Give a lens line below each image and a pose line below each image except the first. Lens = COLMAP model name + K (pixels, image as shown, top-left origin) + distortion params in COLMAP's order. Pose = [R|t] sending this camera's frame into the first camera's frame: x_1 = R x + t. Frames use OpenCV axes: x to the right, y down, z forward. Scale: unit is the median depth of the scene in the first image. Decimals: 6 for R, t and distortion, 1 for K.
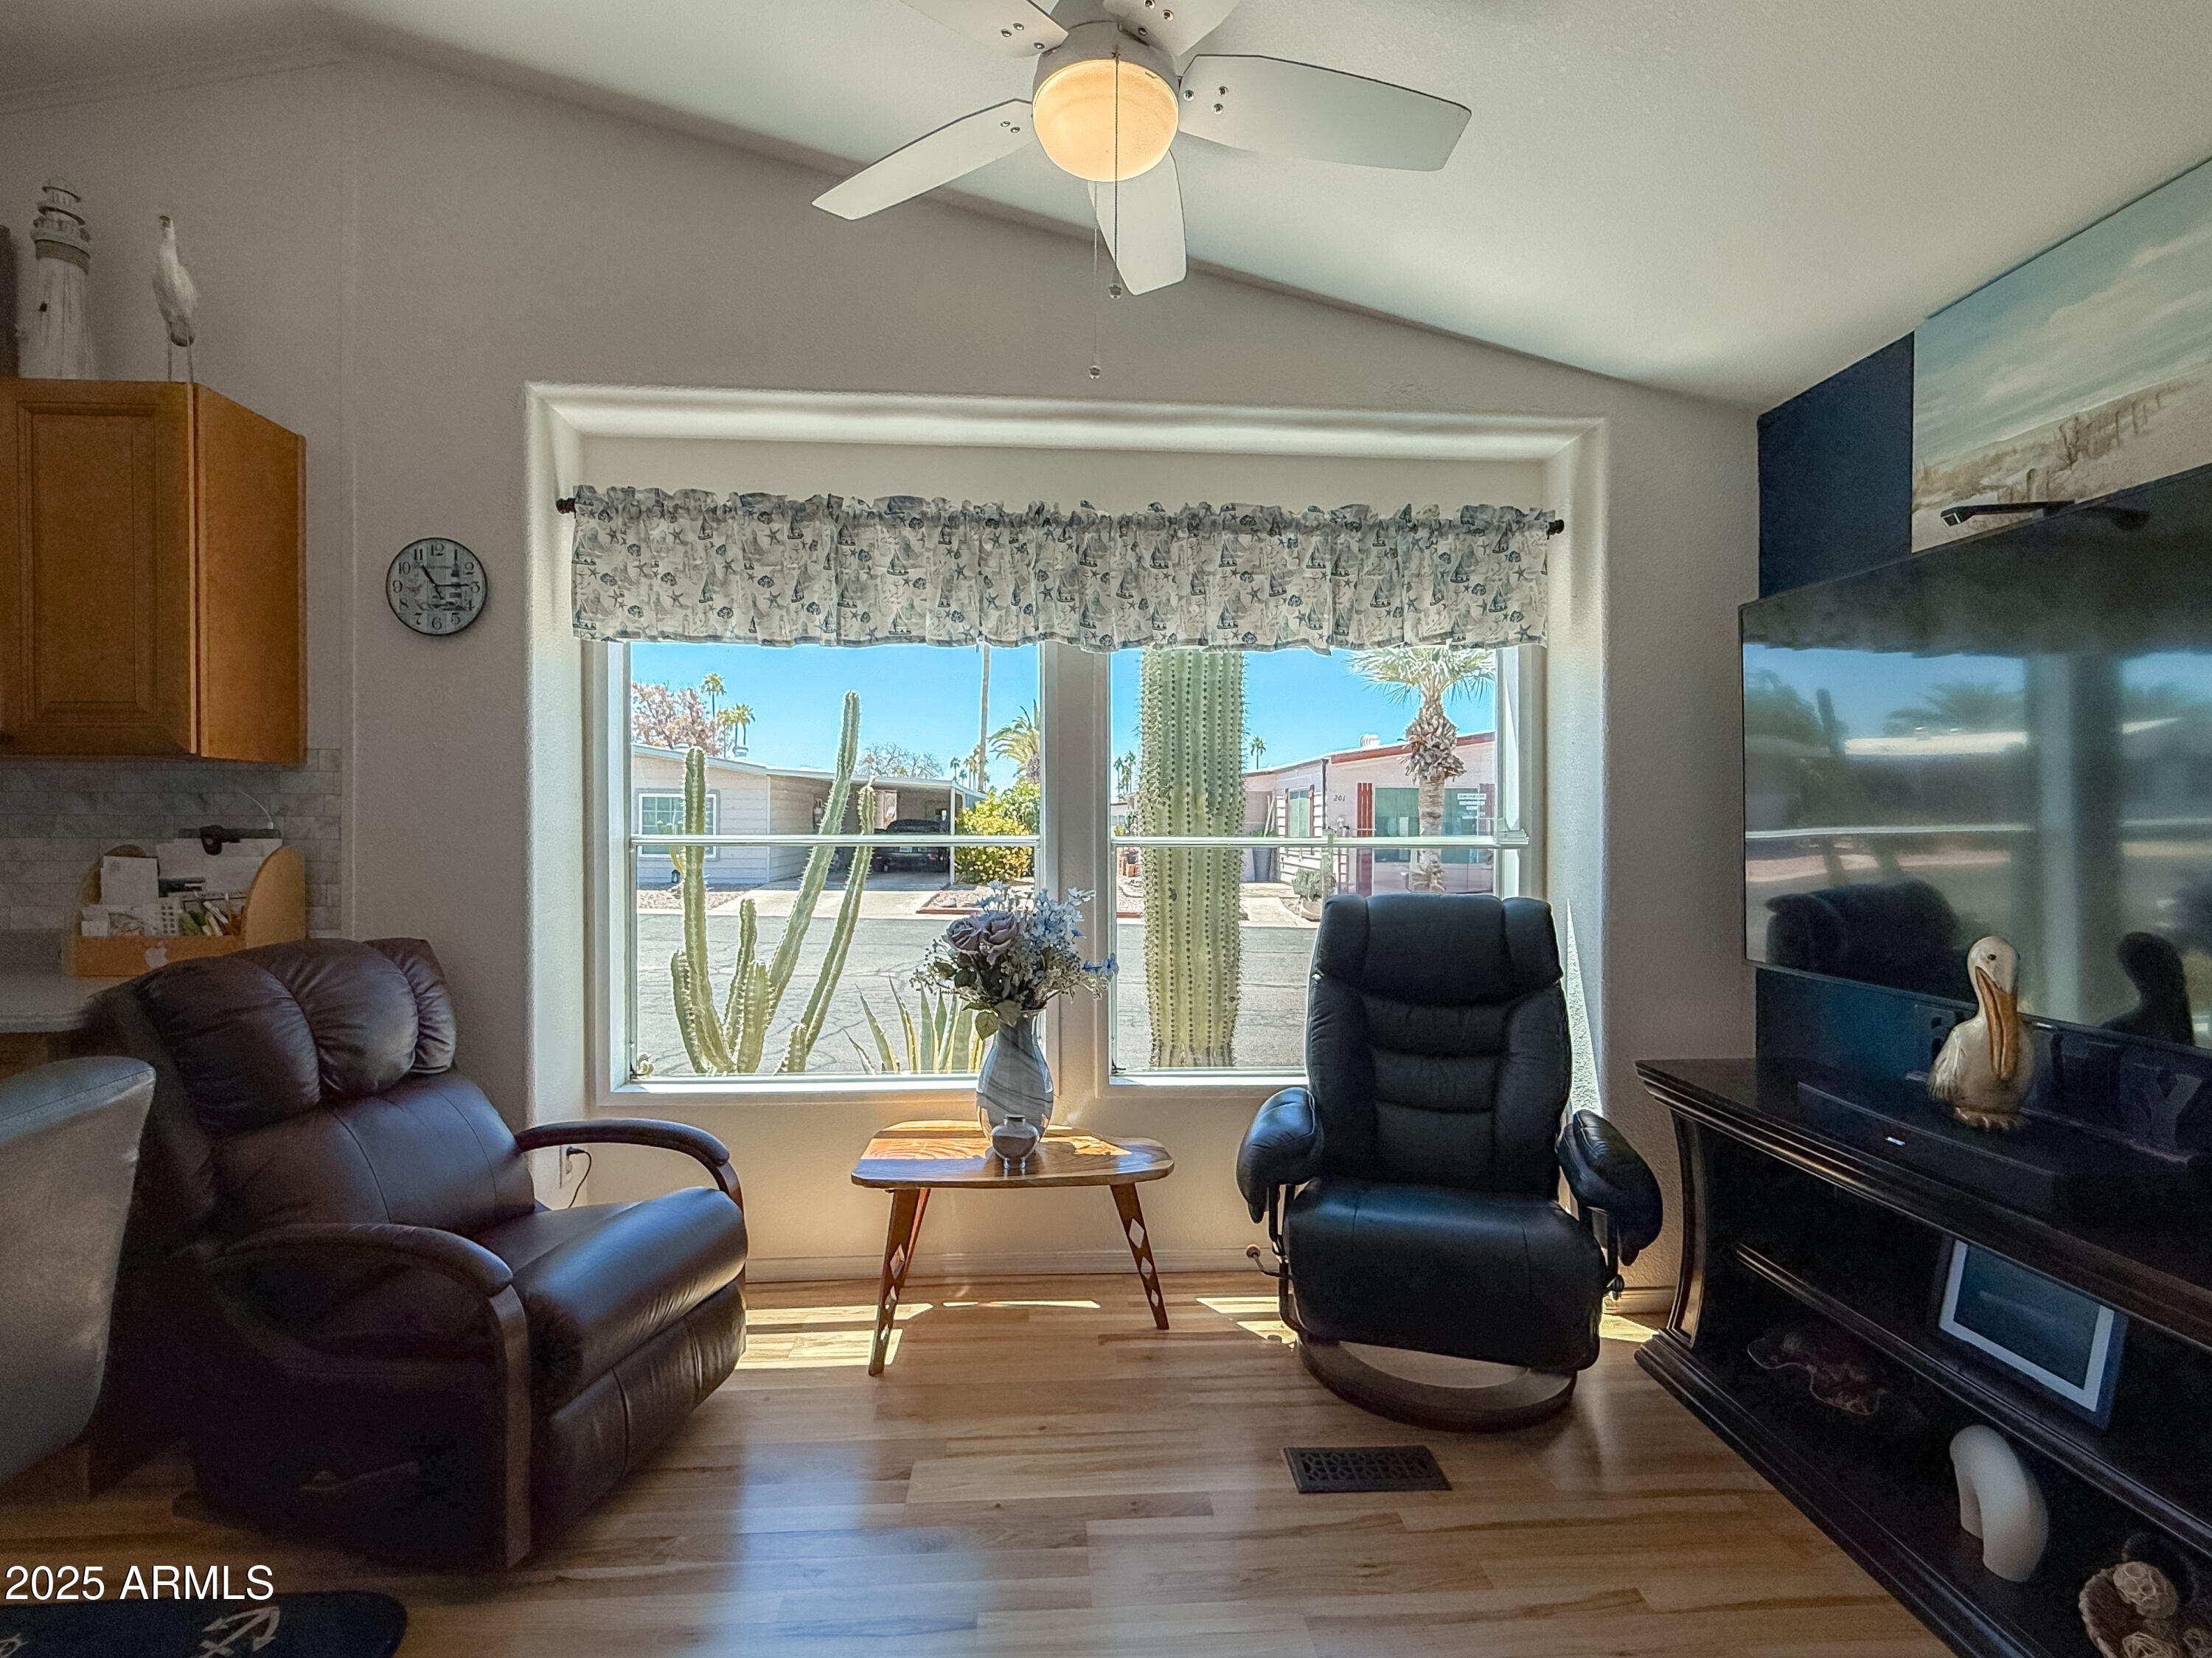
lens RADIAL K [[1045.2, 0, 1146.6], [0, 1045.2, 832.2], [0, 0, 1]] dist [-0.000066, 0.000192]
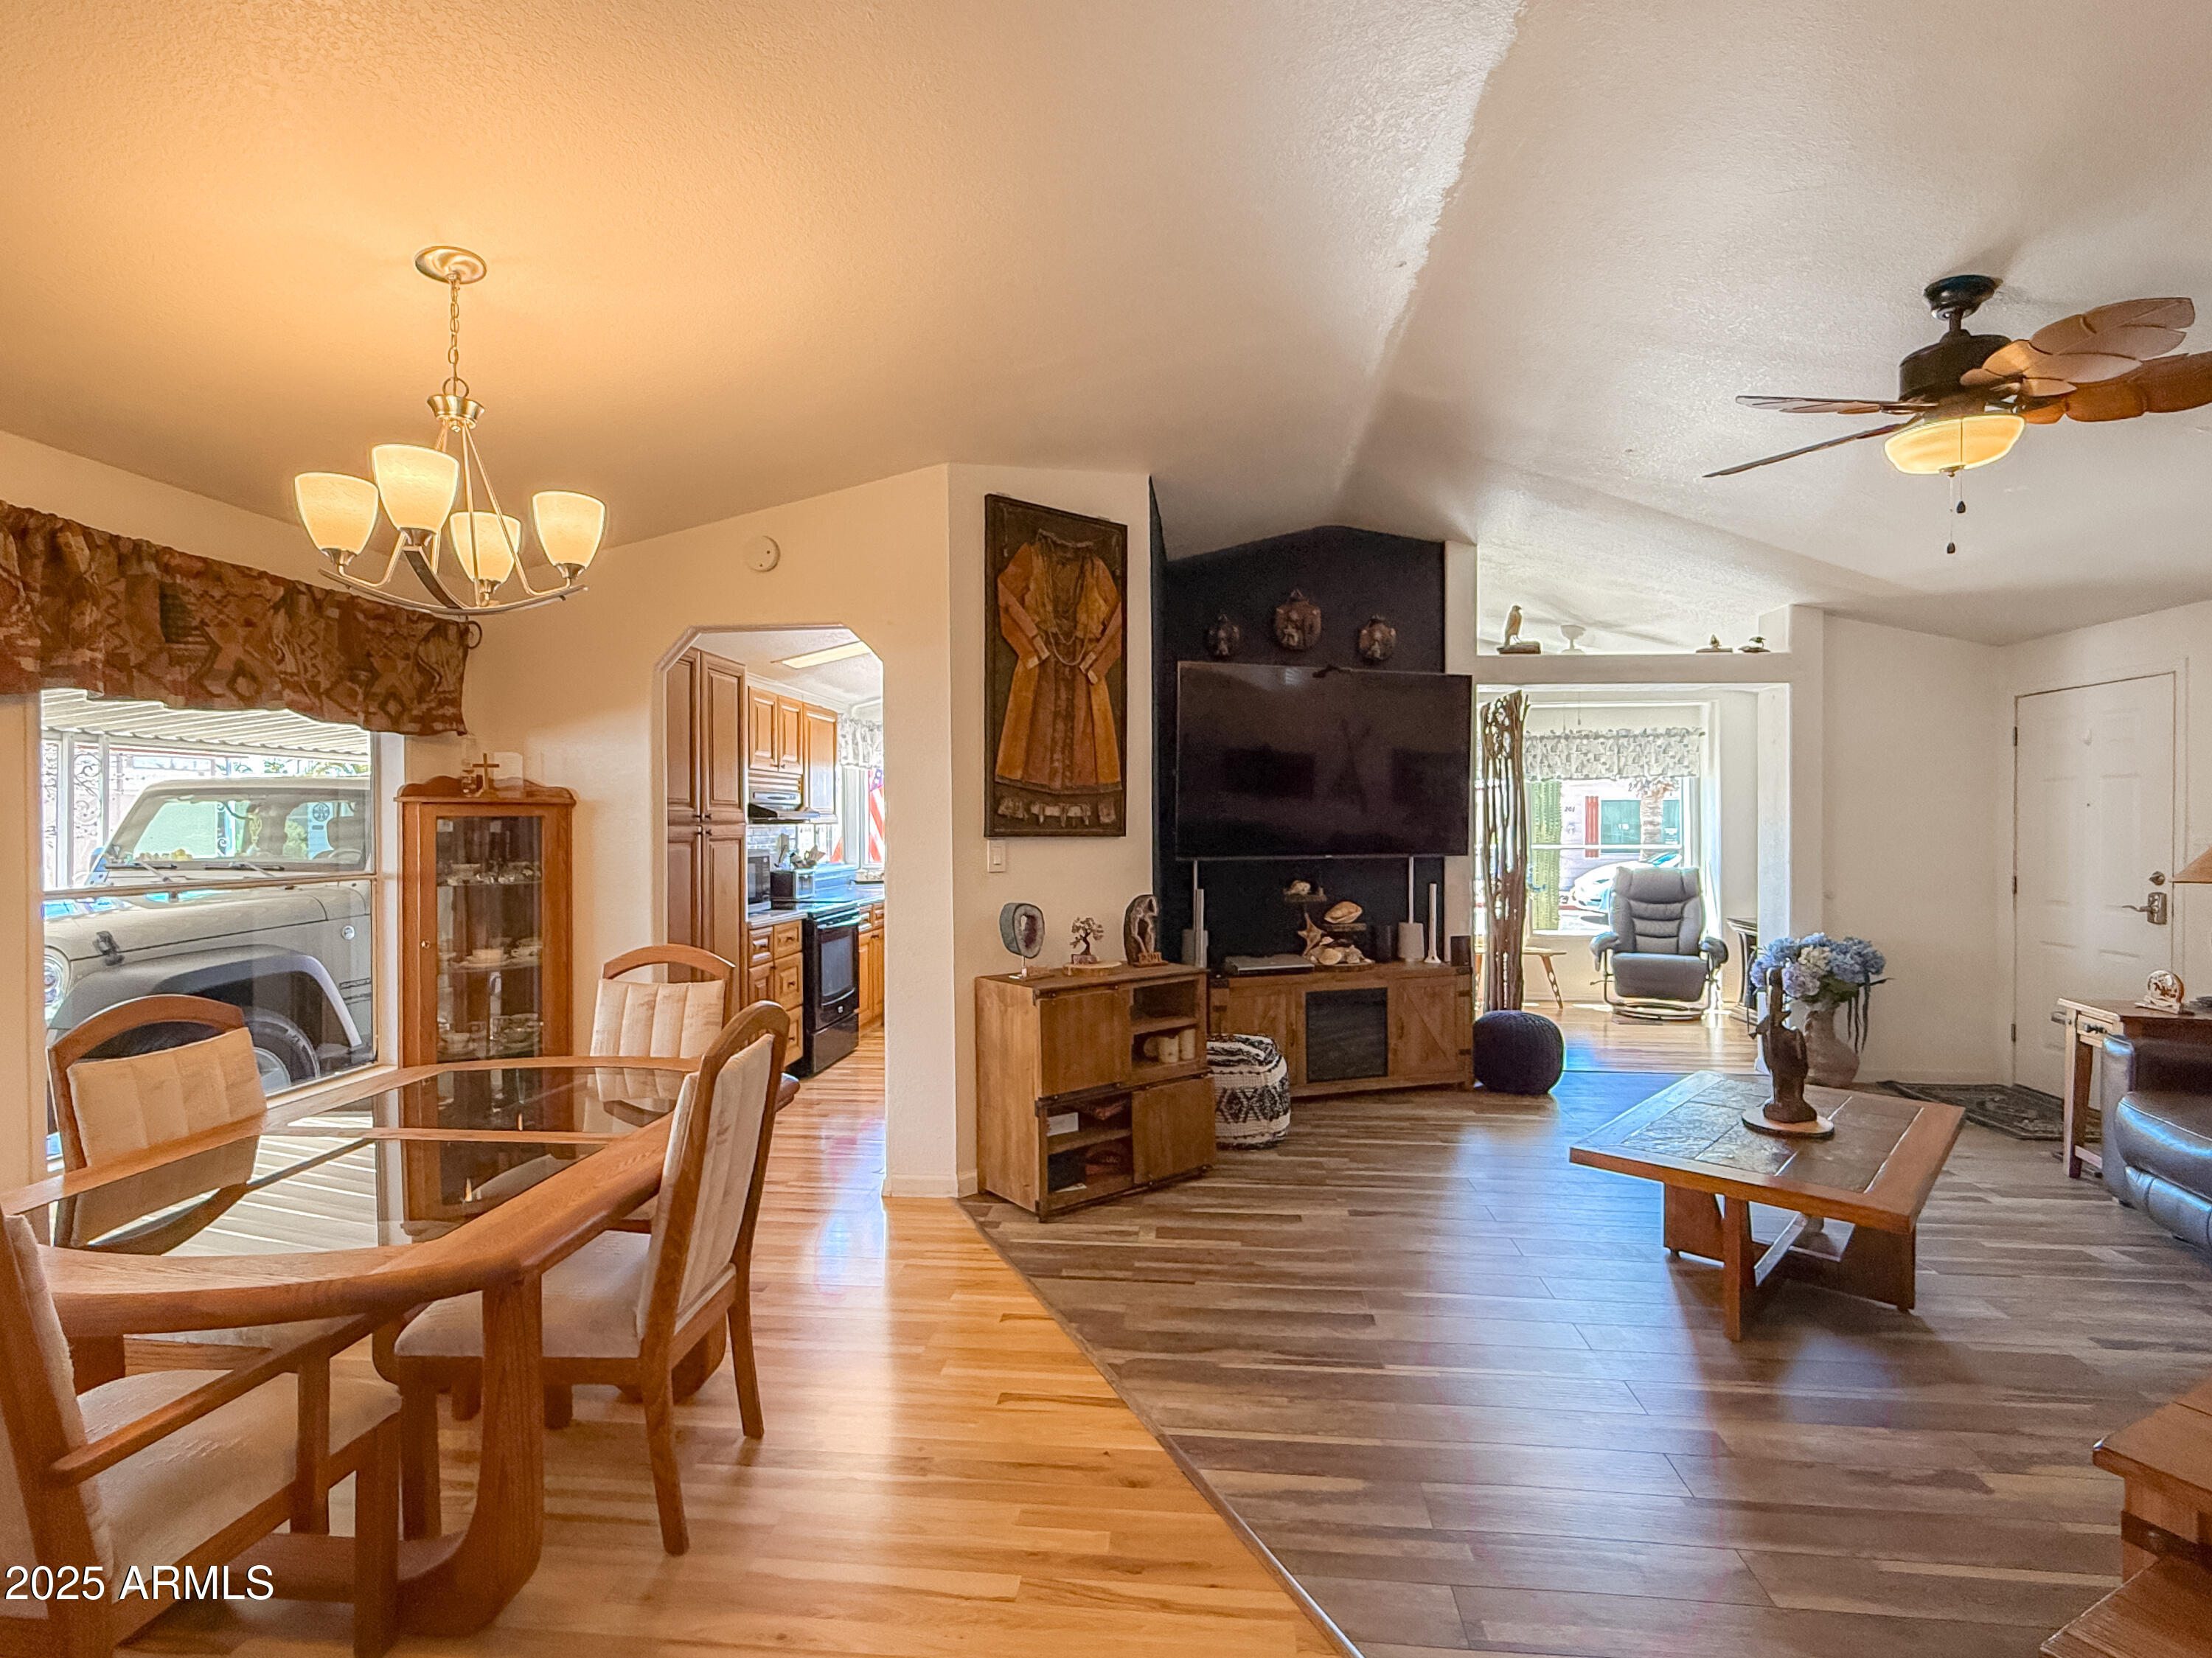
lens RADIAL K [[1045.2, 0, 1141.6], [0, 1045.2, 824.2], [0, 0, 1]] dist [-0.000066, 0.000192]
pose [[0.982827, -0.003650, -0.184494, -0.572953], [0.002133, 0.999962, -0.008419, -0.032063], [0.184518, 0.007881, 0.982798, -2.043086]]
